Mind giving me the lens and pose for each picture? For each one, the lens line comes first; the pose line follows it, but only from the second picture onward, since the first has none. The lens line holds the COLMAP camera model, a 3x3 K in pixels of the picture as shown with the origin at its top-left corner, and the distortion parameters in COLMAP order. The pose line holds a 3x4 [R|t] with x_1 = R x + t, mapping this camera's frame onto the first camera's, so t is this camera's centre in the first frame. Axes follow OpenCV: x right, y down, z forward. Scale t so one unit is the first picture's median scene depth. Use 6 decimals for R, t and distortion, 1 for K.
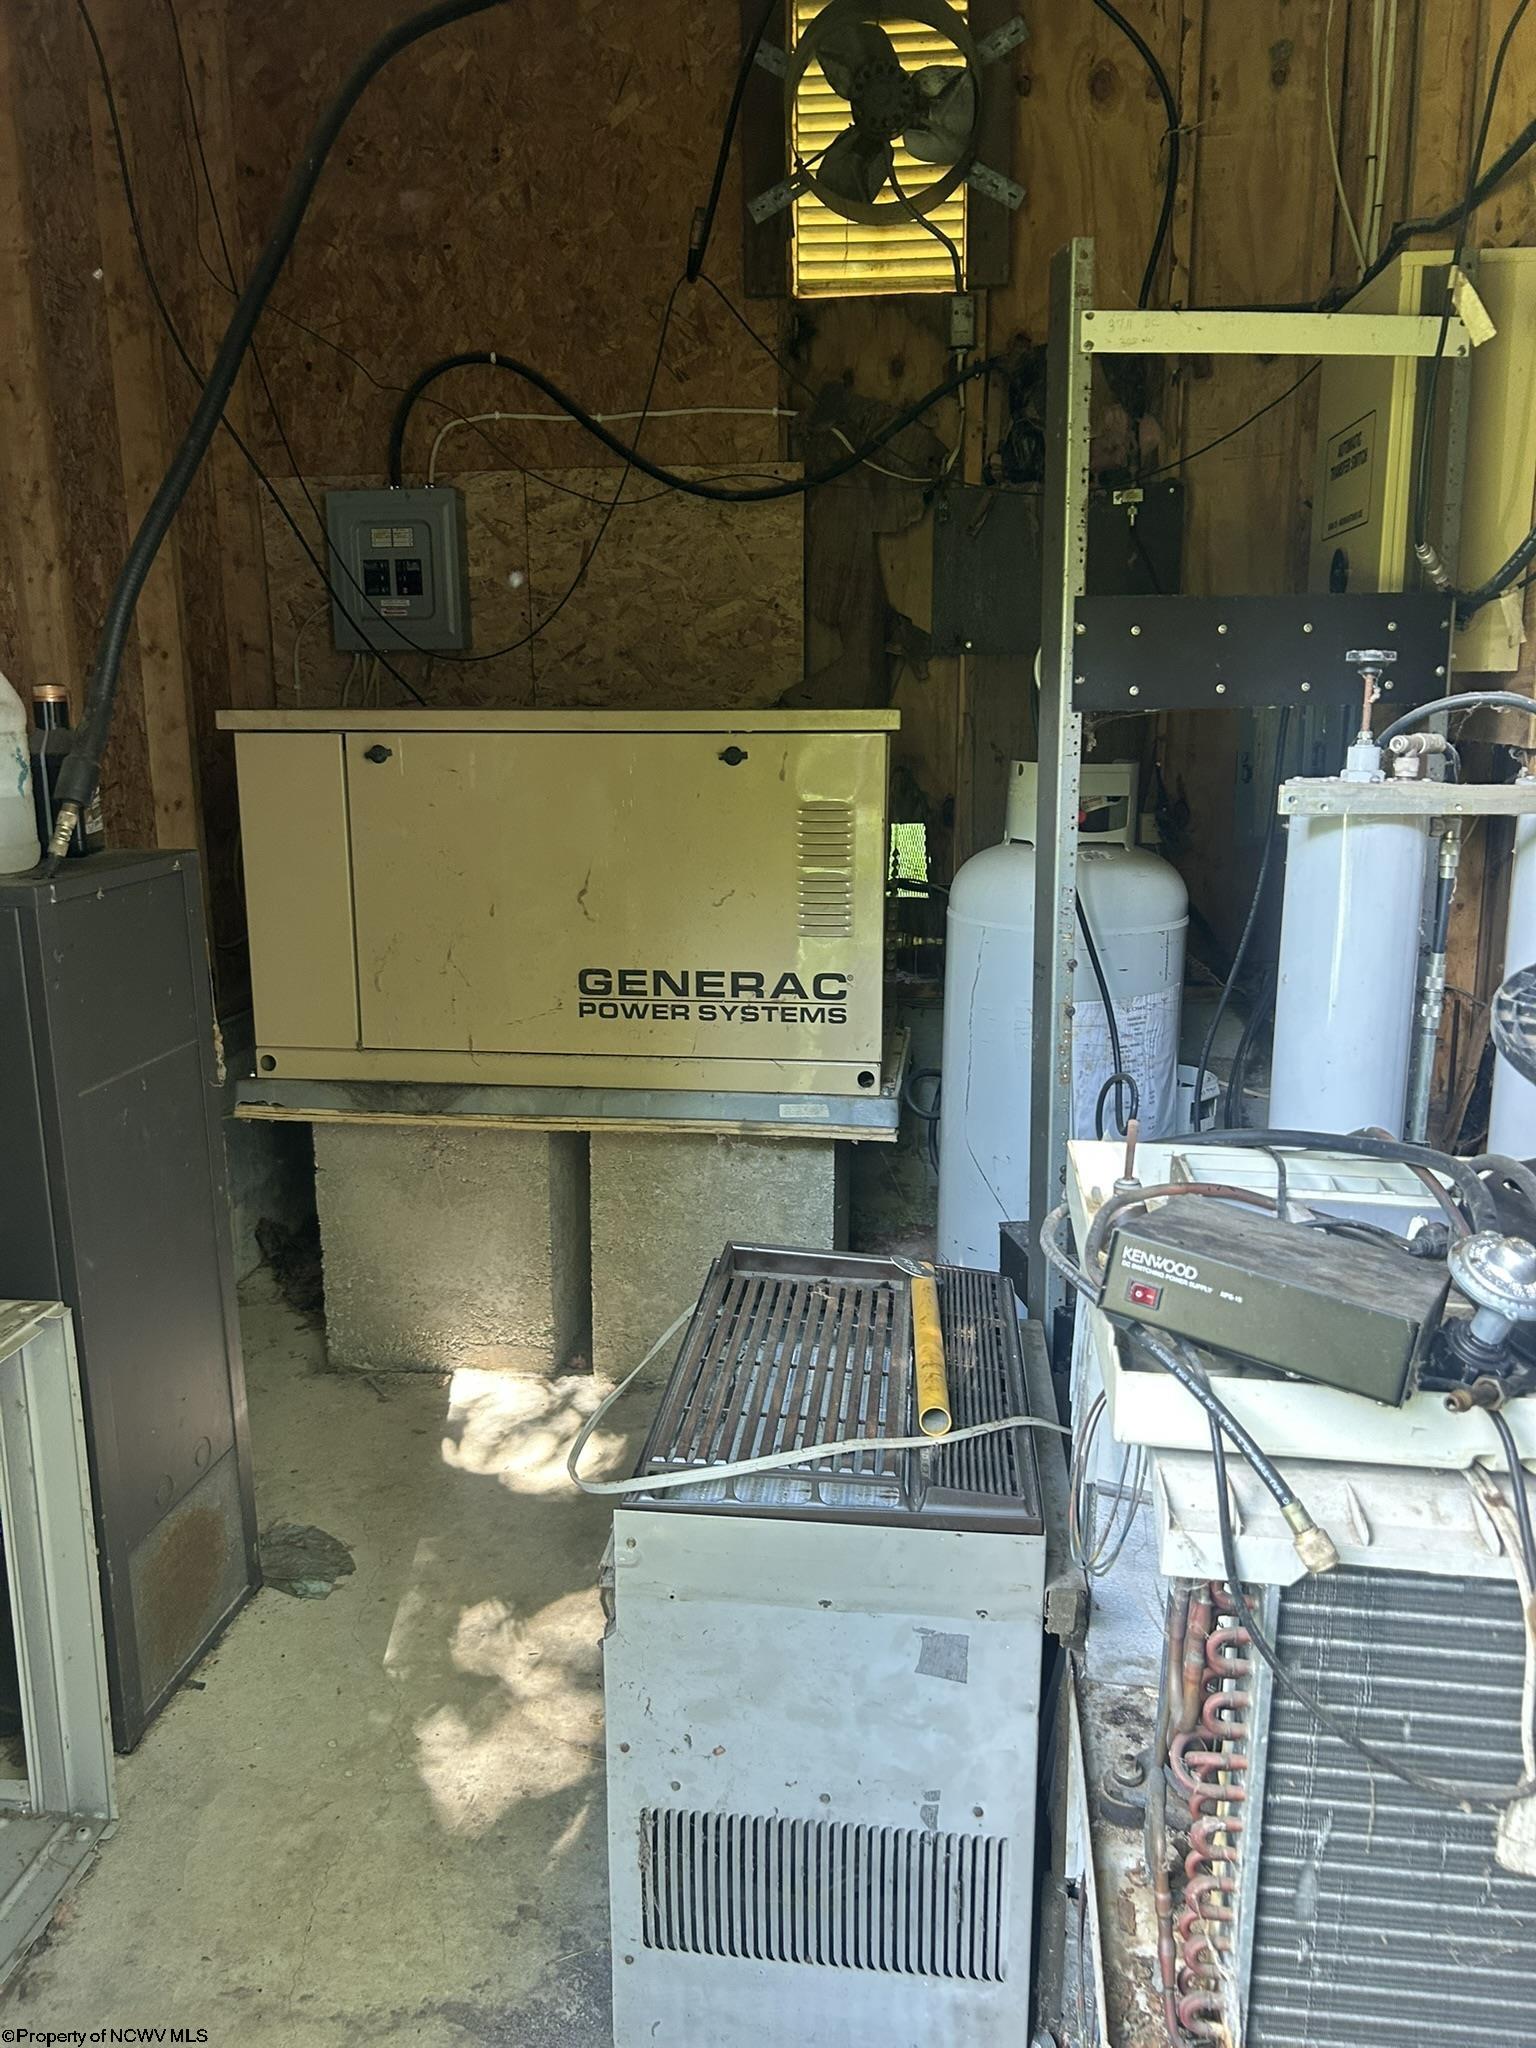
lens RADIAL K [[1539.4, 0, 746.3], [0, 1539.4, 1008.7], [0, 0, 1]] dist [0.048111, -0.054292]
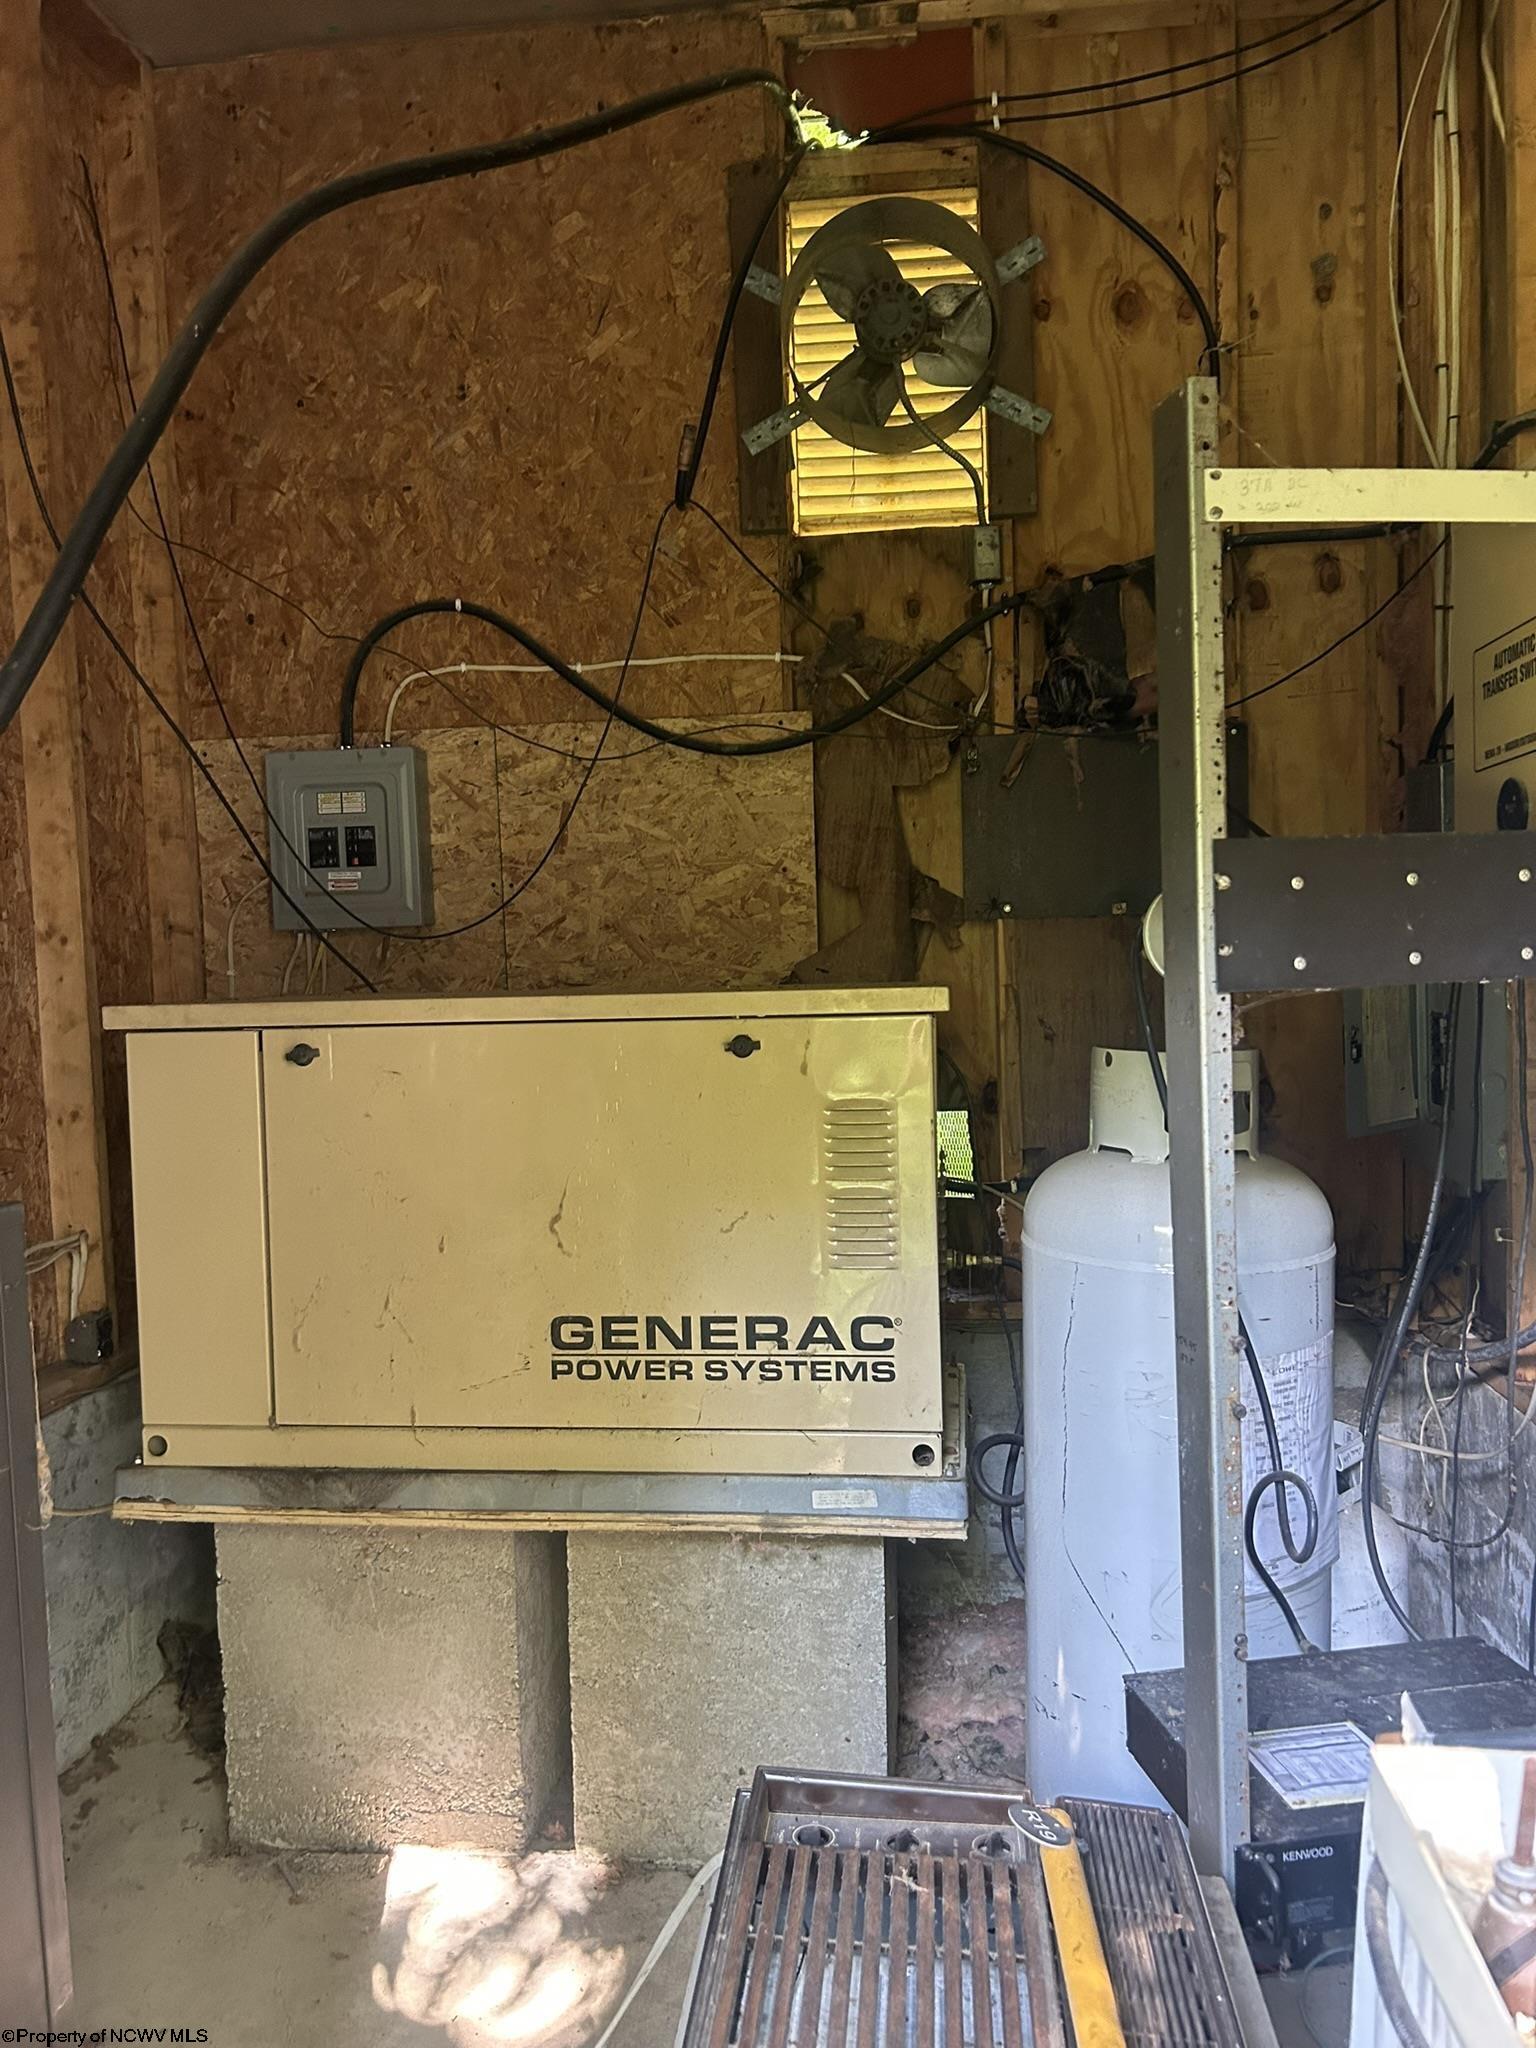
lens RADIAL K [[1539.4, 0, 773.0], [0, 1539.4, 1036.4], [0, 0, 1]] dist [0.048111, -0.054292]
pose [[0.999529, -0.022900, 0.020407, -0.007645], [0.025727, 0.988165, -0.151224, -0.040761], [-0.016702, 0.151677, 0.988289, 0.174296]]
